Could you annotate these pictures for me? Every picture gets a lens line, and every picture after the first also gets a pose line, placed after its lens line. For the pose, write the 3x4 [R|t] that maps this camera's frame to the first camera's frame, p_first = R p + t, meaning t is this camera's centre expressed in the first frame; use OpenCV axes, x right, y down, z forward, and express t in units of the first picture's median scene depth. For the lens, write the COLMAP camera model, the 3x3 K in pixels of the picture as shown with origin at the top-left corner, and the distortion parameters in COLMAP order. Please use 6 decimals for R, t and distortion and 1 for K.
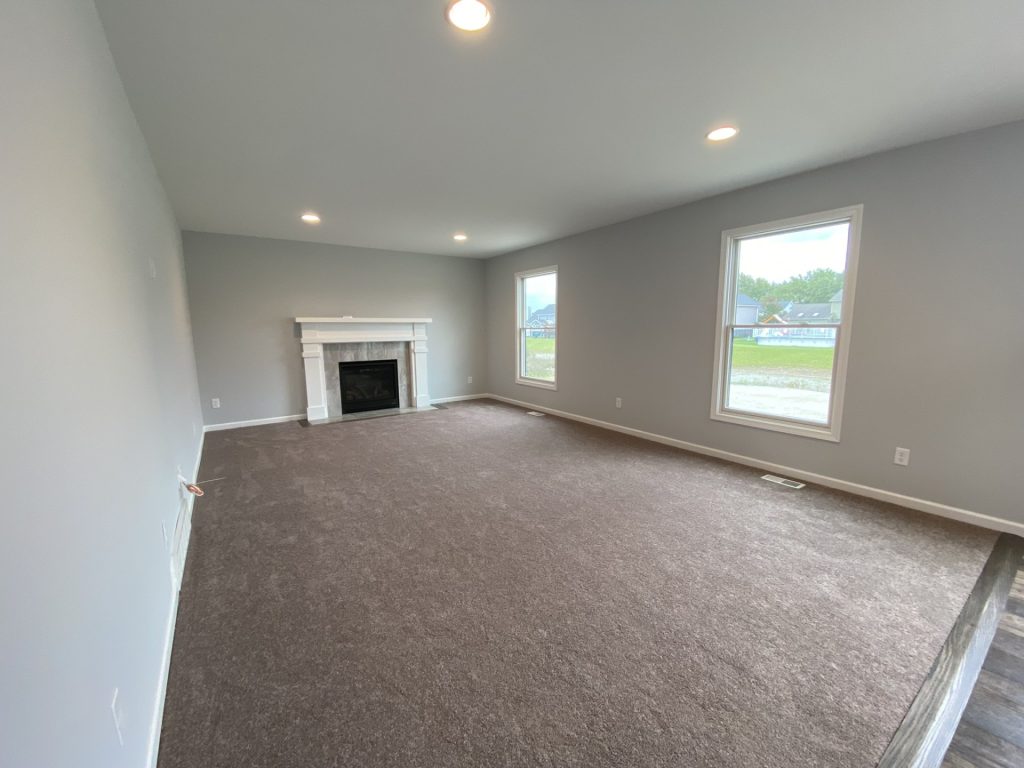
lens RADIAL K [[407.9, 0, 512.3], [0, 407.9, 383.2], [0, 0, 1]] dist [-0.011520, -0.004175]
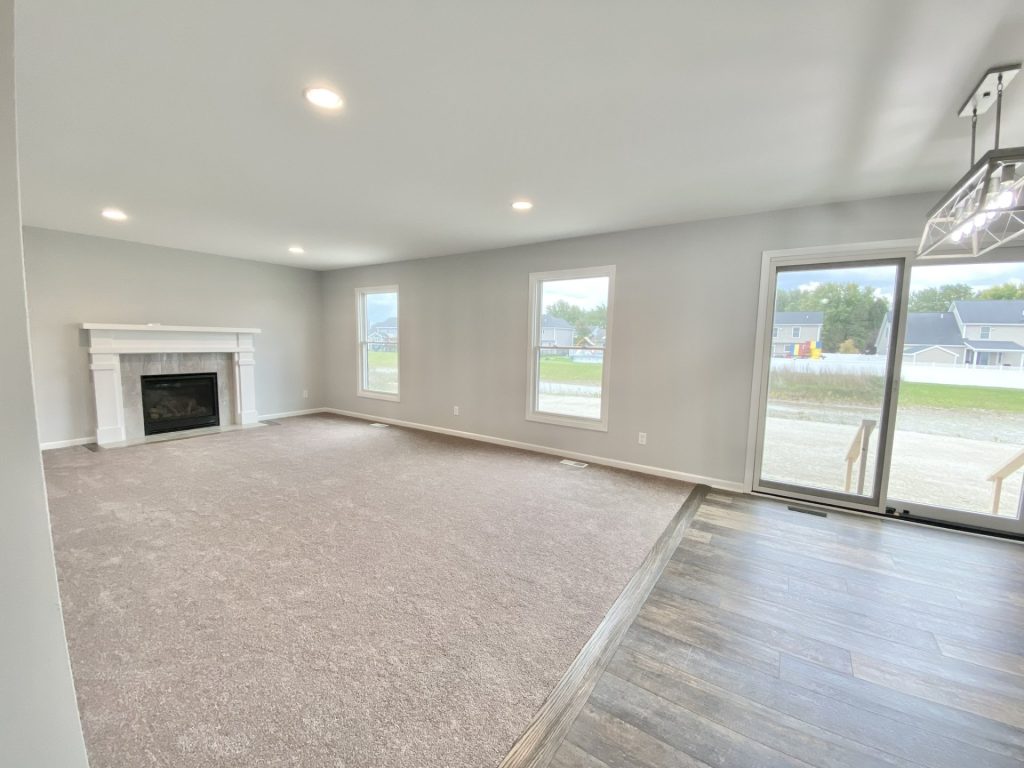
lens RADIAL K [[407.9, 0, 513.6], [0, 407.9, 391.3], [0, 0, 1]] dist [-0.011520, -0.004175]
pose [[0.927524, -0.013677, 0.373512, -0.020031], [0.019320, 0.999749, -0.011367, 0.015727], [-0.373263, 0.017760, 0.927556, -0.189281]]
